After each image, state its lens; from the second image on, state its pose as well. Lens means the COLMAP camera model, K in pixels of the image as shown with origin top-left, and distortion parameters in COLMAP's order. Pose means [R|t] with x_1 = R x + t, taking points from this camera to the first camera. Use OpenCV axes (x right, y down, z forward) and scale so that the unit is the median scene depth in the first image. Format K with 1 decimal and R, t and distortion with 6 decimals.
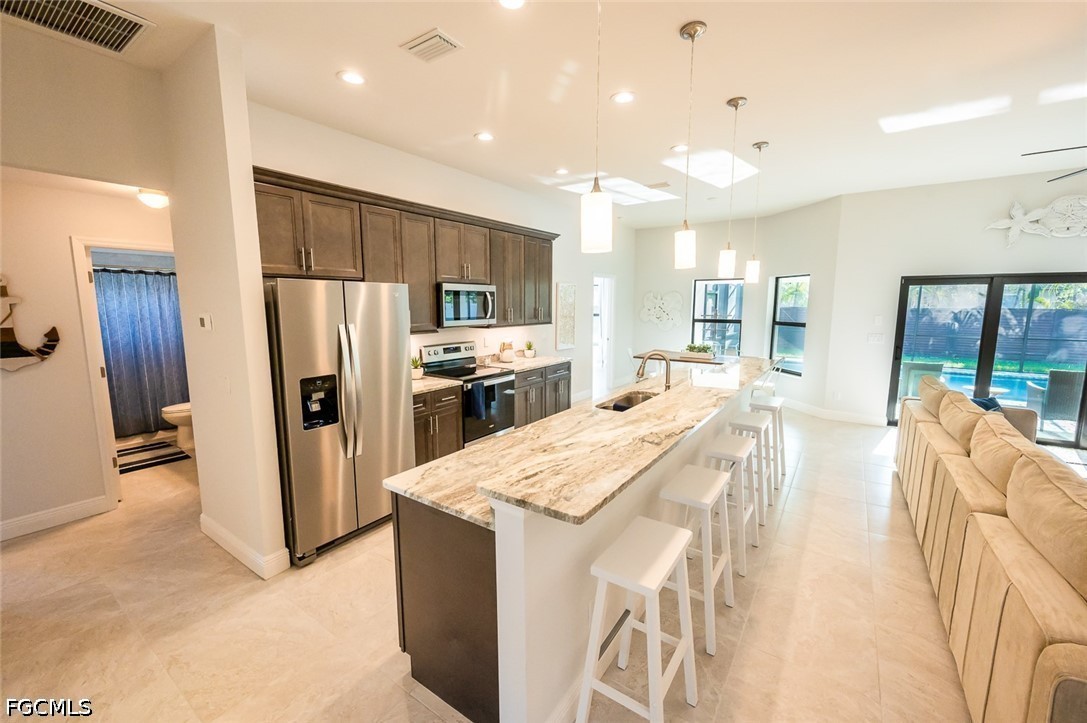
lens RADIAL K [[436.3, 0, 545.5], [0, 436.3, 364.0], [0, 0, 1]] dist [-0.011178, -0.000382]
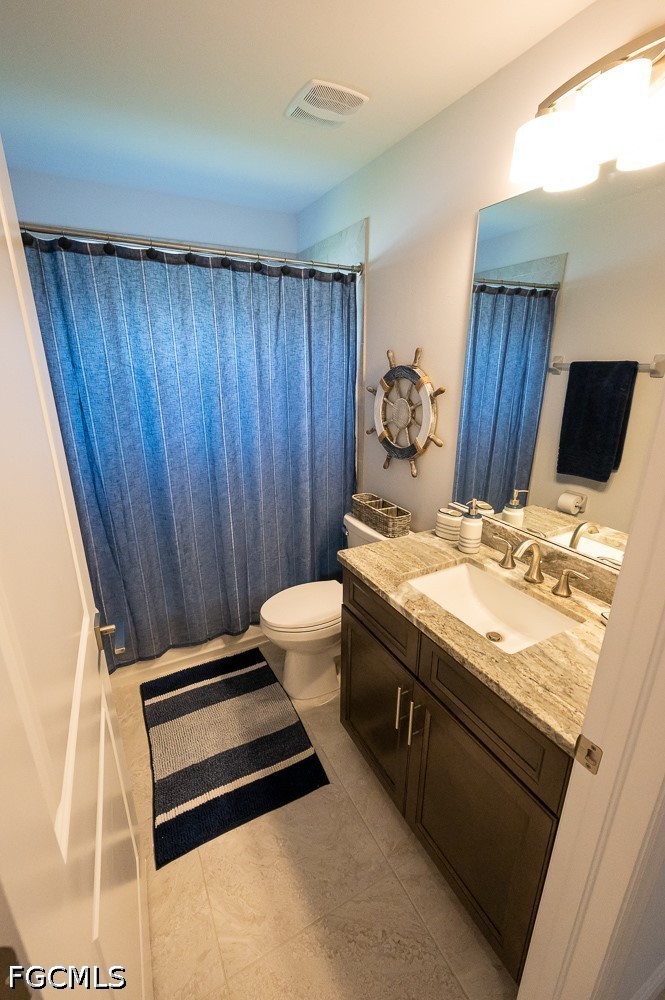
lens RADIAL K [[430.5, 0, 330.6], [0, 430.5, 502.2], [0, 0, 1]] dist [-0.000544, -0.000017]
pose [[0.891694, 0.140835, -0.430171, -0.645675], [-0.058963, 0.978407, 0.198101, -0.085037], [0.448782, -0.151282, 0.880743, 0.659416]]
